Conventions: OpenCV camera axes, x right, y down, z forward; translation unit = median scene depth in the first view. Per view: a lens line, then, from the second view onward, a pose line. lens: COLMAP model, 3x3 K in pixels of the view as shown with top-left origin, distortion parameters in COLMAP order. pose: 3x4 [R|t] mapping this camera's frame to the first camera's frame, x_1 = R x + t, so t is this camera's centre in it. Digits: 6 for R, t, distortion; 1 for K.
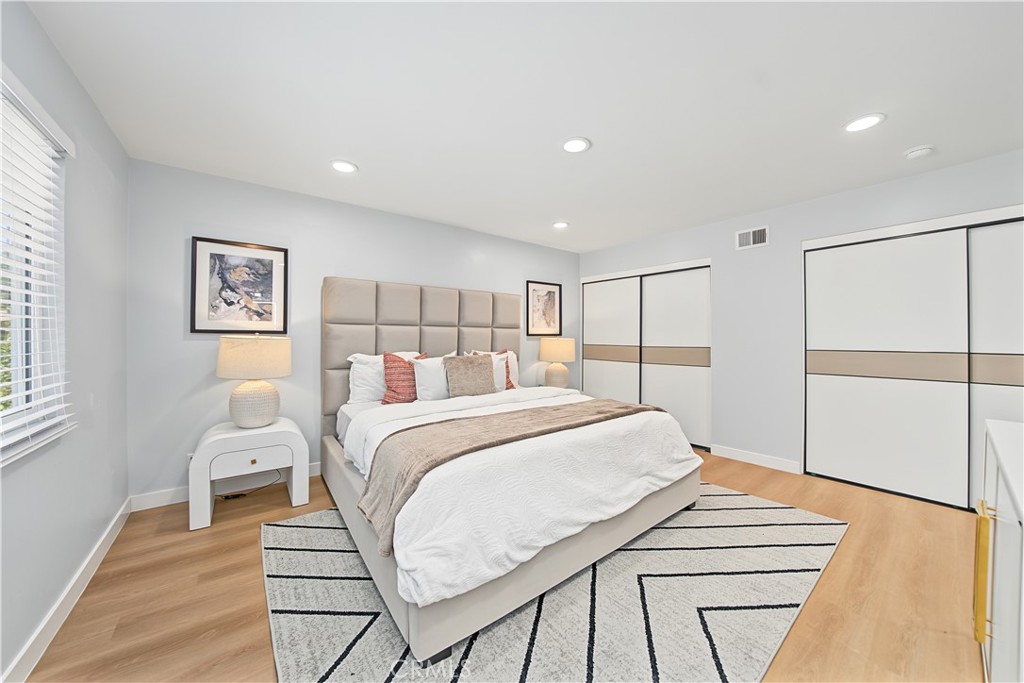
lens RADIAL K [[355.2, 0, 521.1], [0, 355.2, 334.2], [0, 0, 1]] dist [-0.011854, 0.002672]
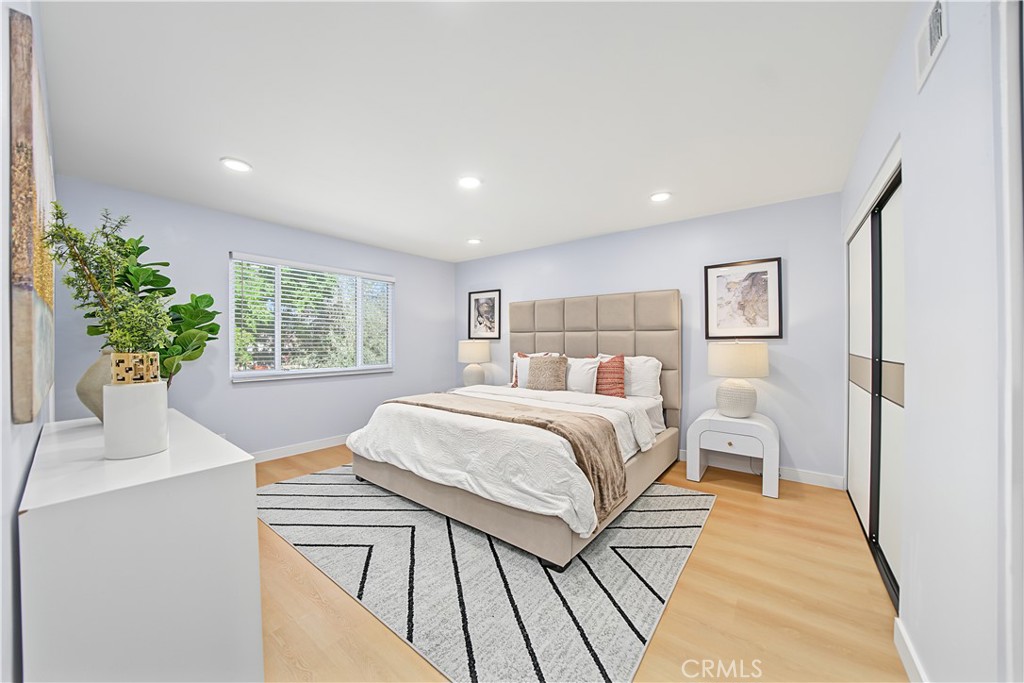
lens RADIAL K [[355.2, 0, 507.2], [0, 355.2, 344.6], [0, 0, 1]] dist [-0.011854, 0.002672]
pose [[0.233747, 0.007981, -0.972265, 1.280038], [0.006507, 0.999931, 0.009772, 0.011712], [0.972276, -0.008611, 0.233679, 0.801295]]
